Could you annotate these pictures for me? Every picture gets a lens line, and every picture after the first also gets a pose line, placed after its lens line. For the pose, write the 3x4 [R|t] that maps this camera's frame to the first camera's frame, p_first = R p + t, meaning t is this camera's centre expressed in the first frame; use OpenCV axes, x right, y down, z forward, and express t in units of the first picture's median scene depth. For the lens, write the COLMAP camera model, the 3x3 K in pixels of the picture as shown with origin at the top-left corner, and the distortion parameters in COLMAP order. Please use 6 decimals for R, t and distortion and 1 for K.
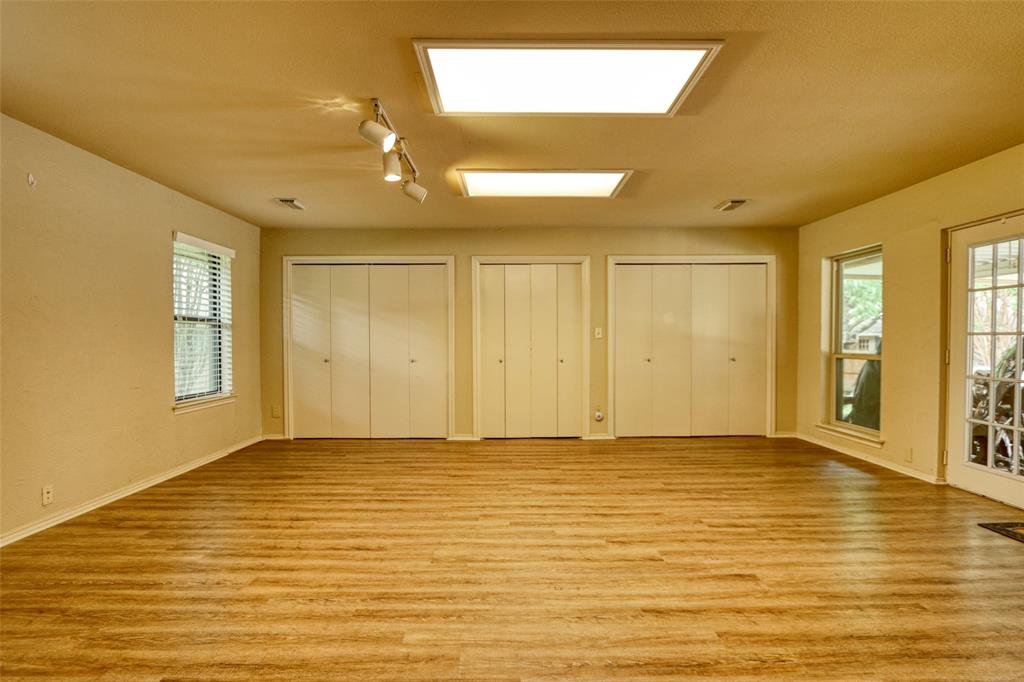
lens RADIAL K [[509.4, 0, 514.1], [0, 509.4, 348.4], [0, 0, 1]] dist [-0.015316, 0.002283]
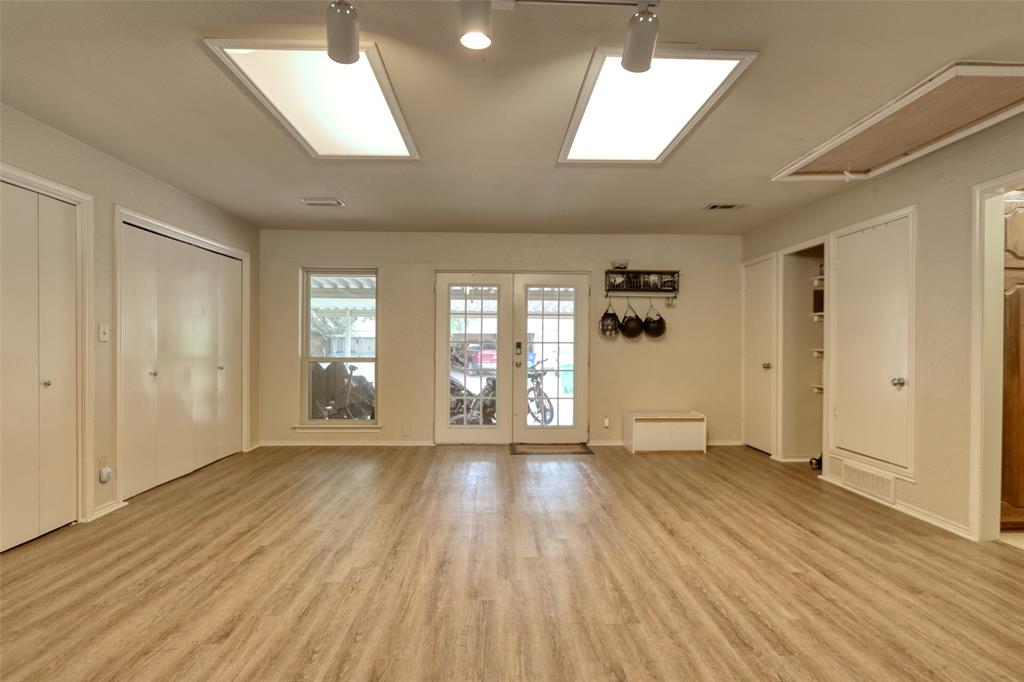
lens RADIAL K [[509.4, 0, 514.1], [0, 509.4, 348.4], [0, 0, 1]] dist [-0.015316, 0.002283]
pose [[-0.024734, -0.005687, 0.999678, -0.903174], [0.011393, 0.999917, 0.005970, -0.020923], [-0.999629, 0.011537, -0.024667, 1.137837]]
